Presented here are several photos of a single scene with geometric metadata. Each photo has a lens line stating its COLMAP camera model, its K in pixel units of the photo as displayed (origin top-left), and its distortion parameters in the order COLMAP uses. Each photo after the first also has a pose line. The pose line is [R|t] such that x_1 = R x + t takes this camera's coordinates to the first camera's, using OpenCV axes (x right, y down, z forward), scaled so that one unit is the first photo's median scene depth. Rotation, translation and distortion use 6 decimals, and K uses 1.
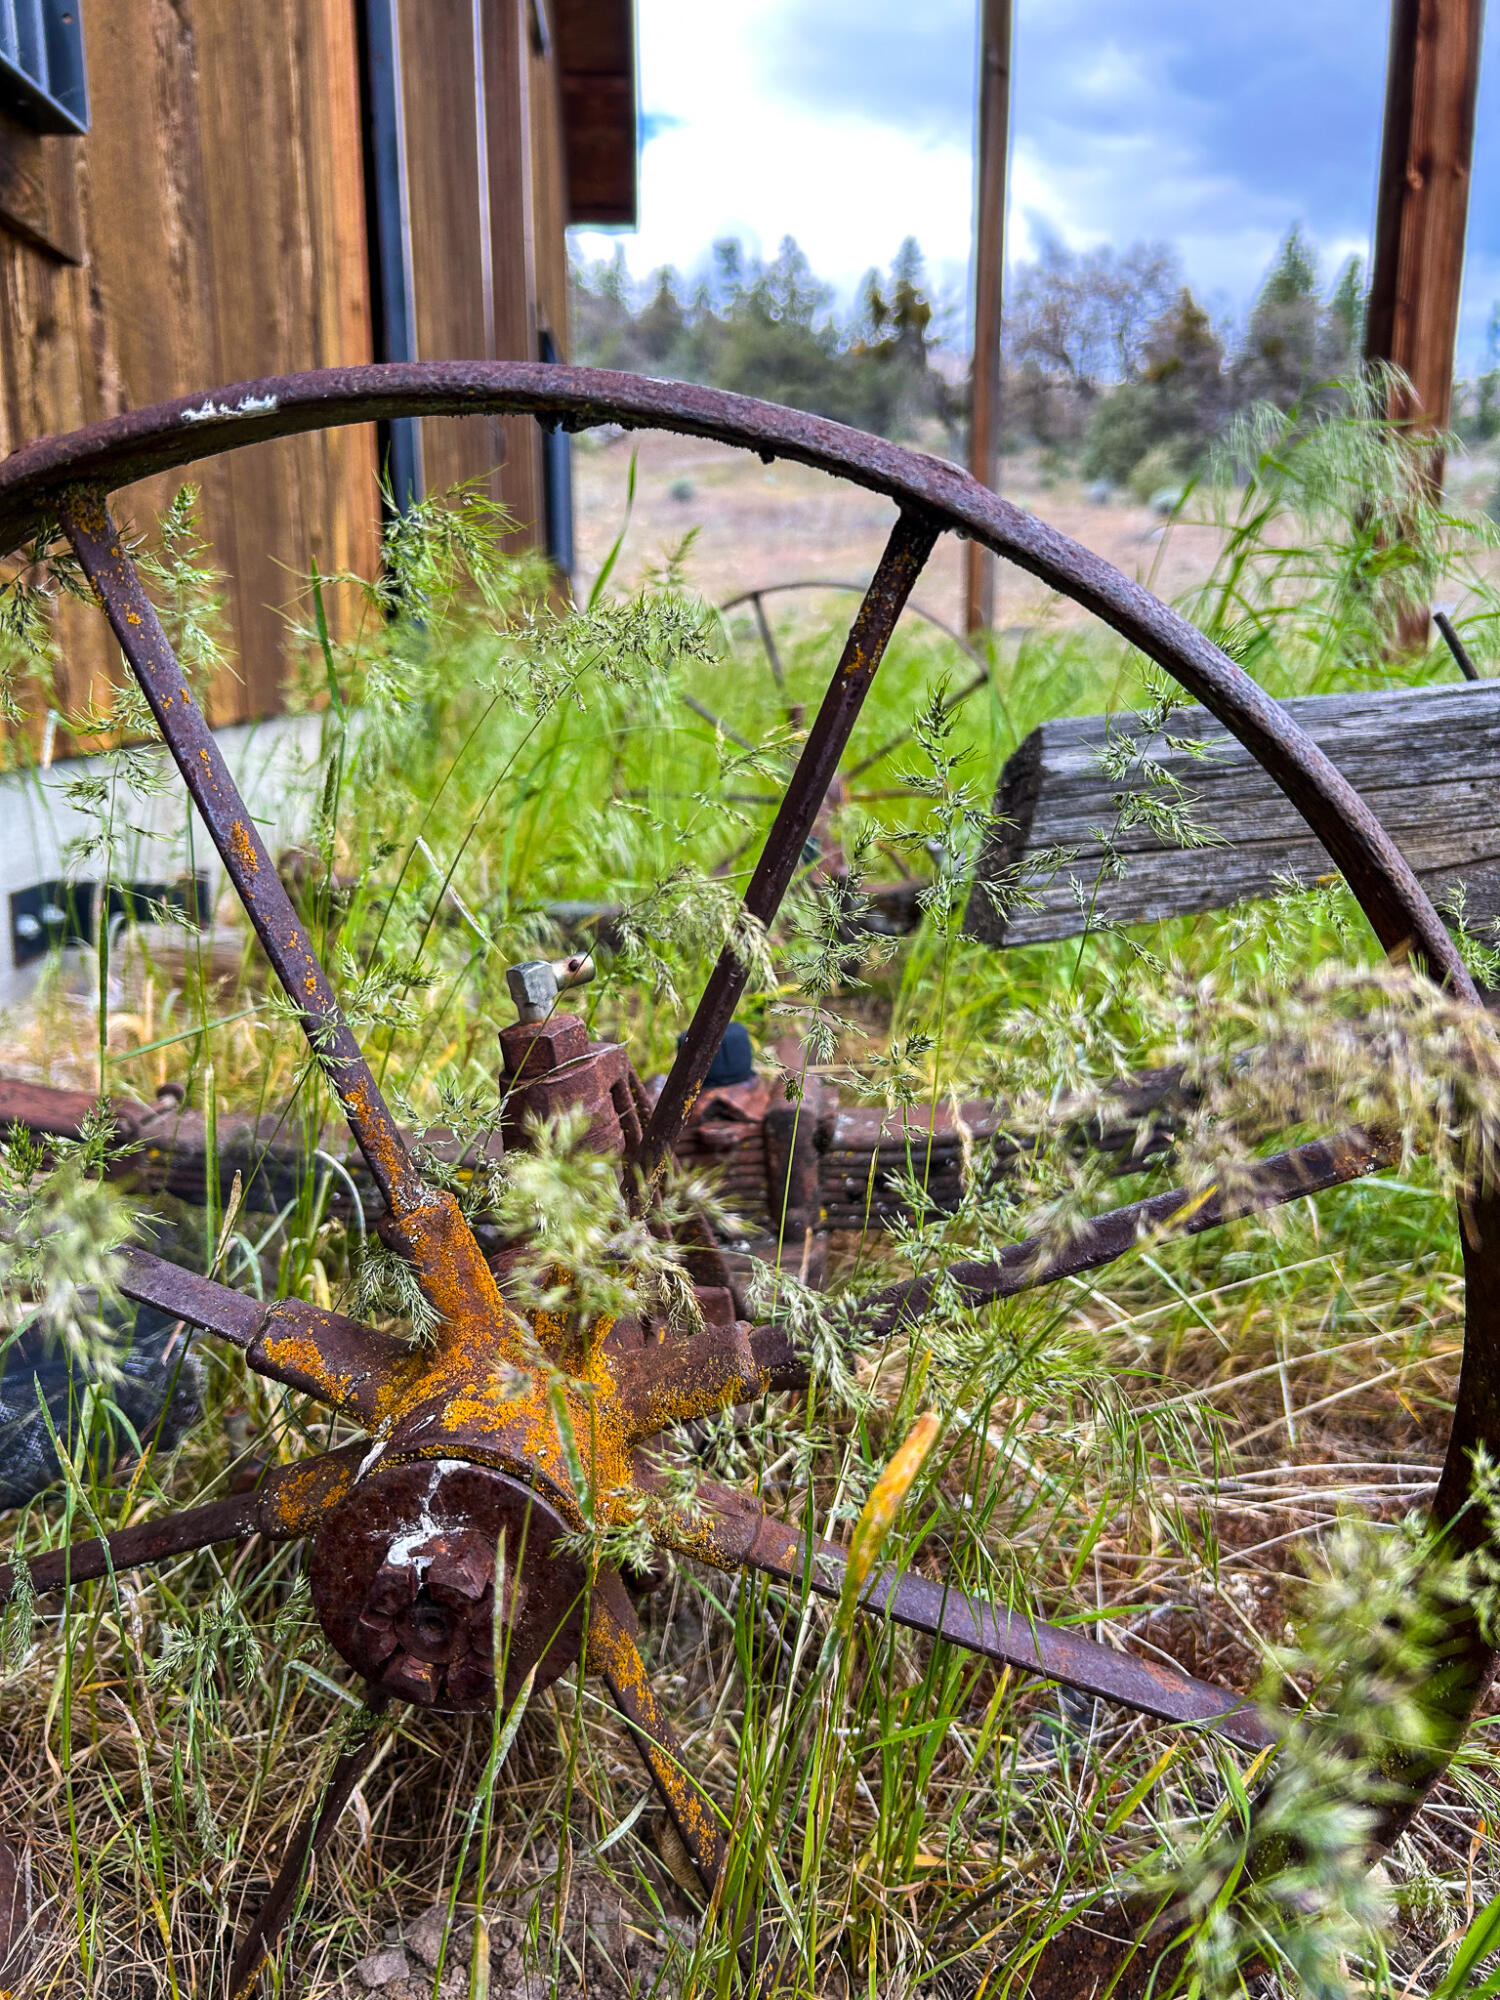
lens RADIAL K [[1575.6, 0, 752.1], [0, 1575.6, 1015.5], [0, 0, 1]] dist [0.039249, -0.051222]
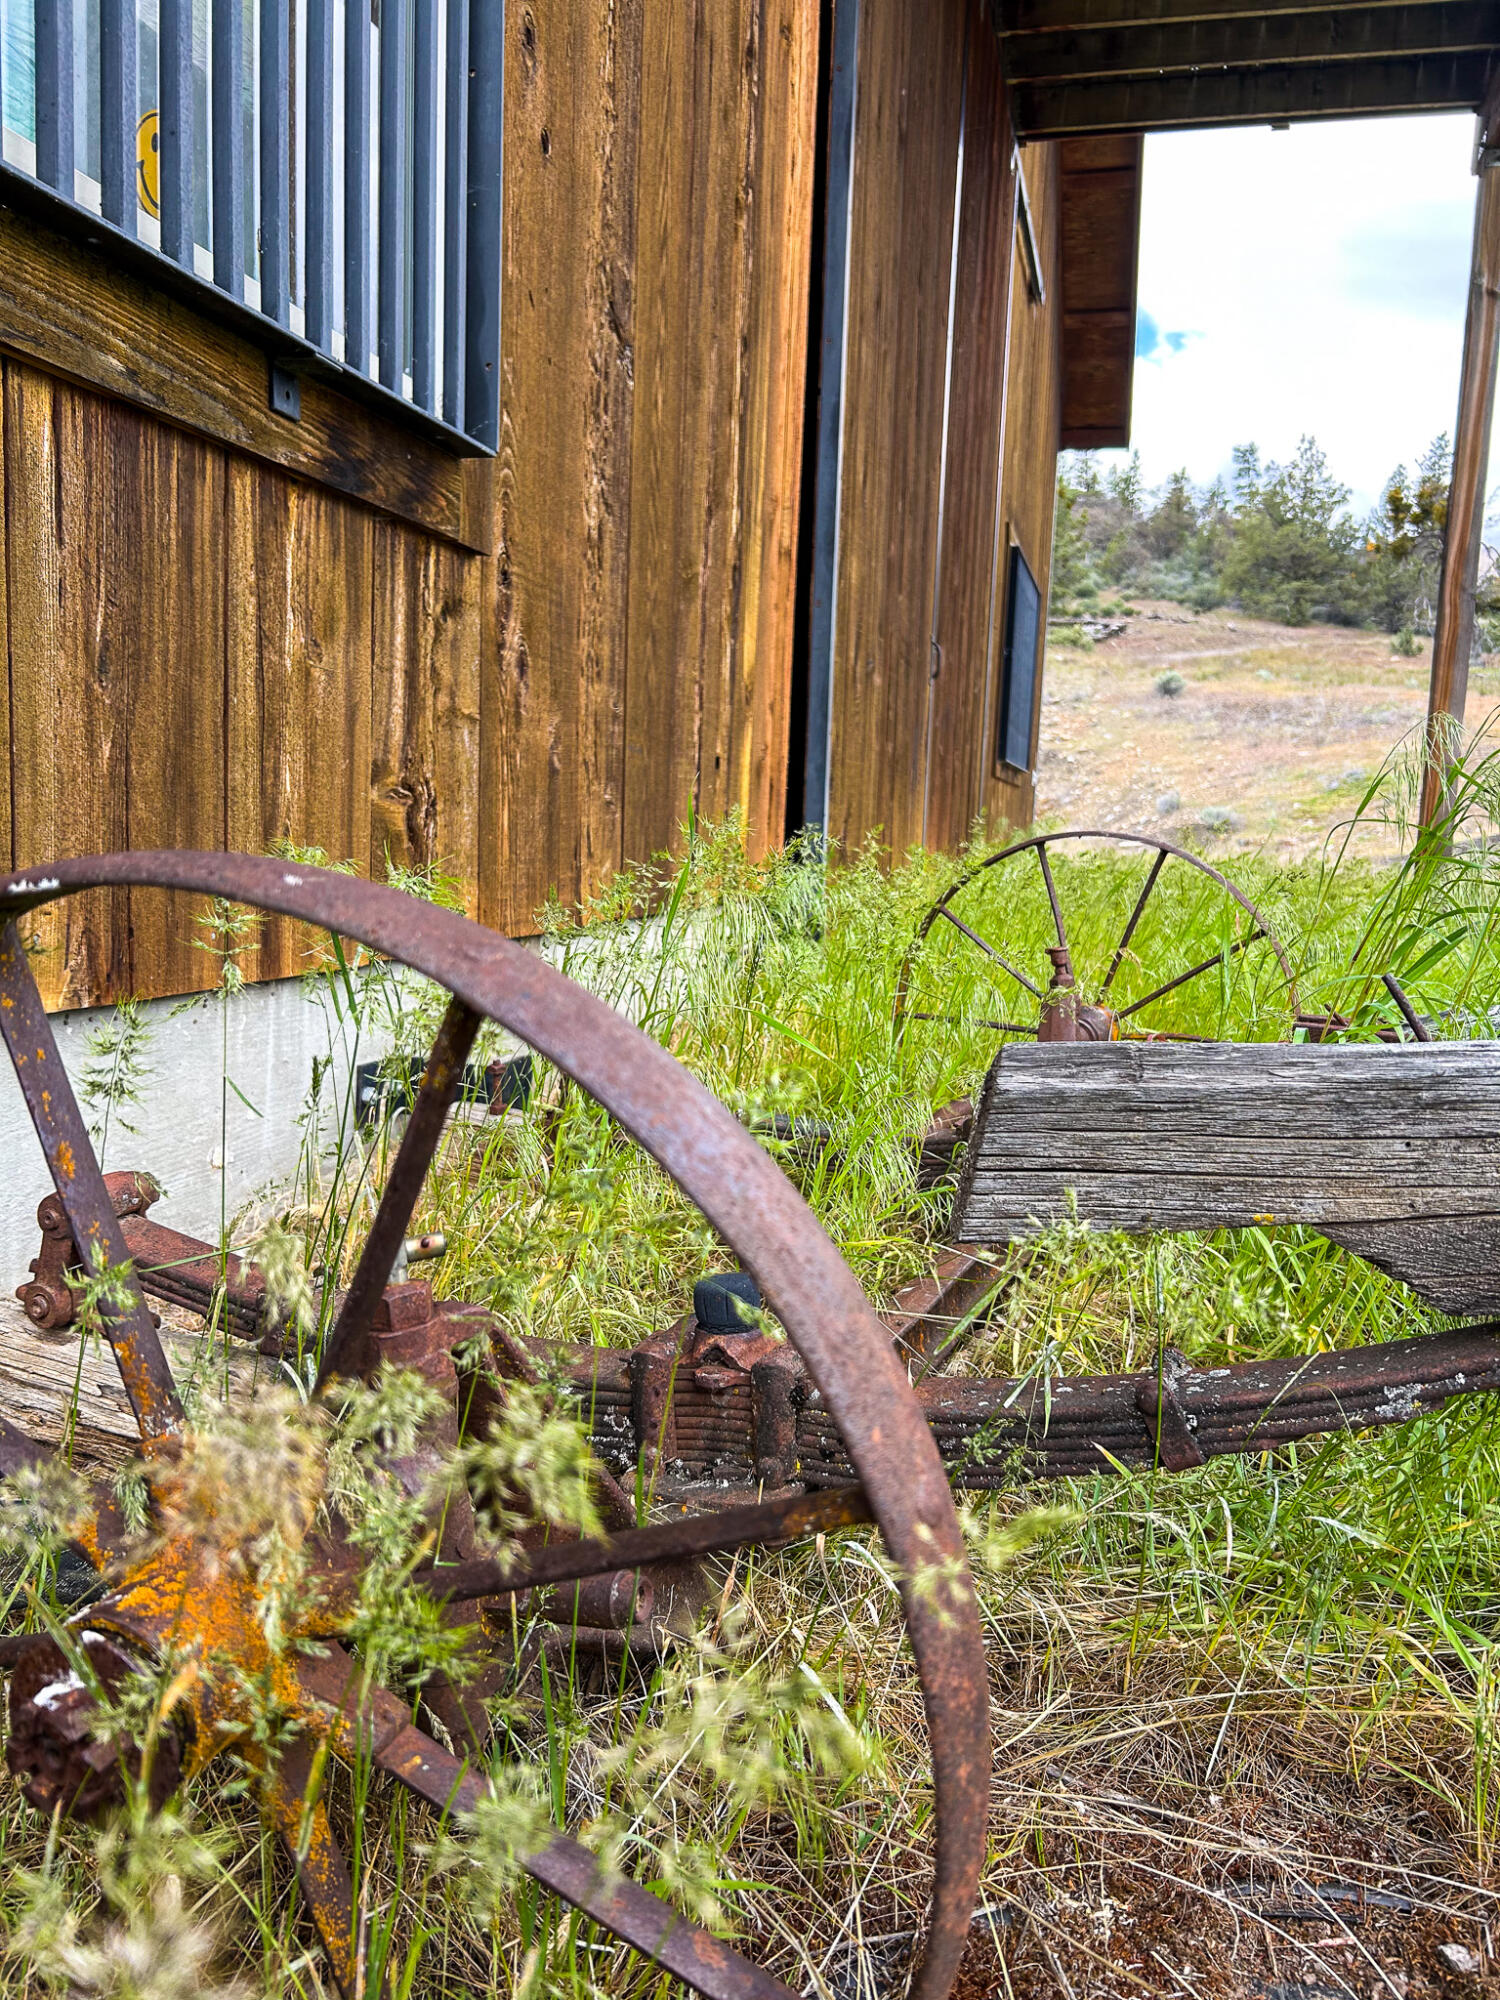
lens RADIAL K [[1575.6, 0, 760.5], [0, 1575.6, 994.1], [0, 0, 1]] dist [0.039249, -0.051222]
pose [[0.952055, 0.074919, -0.296612, 0.167364], [-0.109499, 0.988768, -0.101721, -0.043261], [0.285659, 0.129323, 0.949565, -0.047356]]
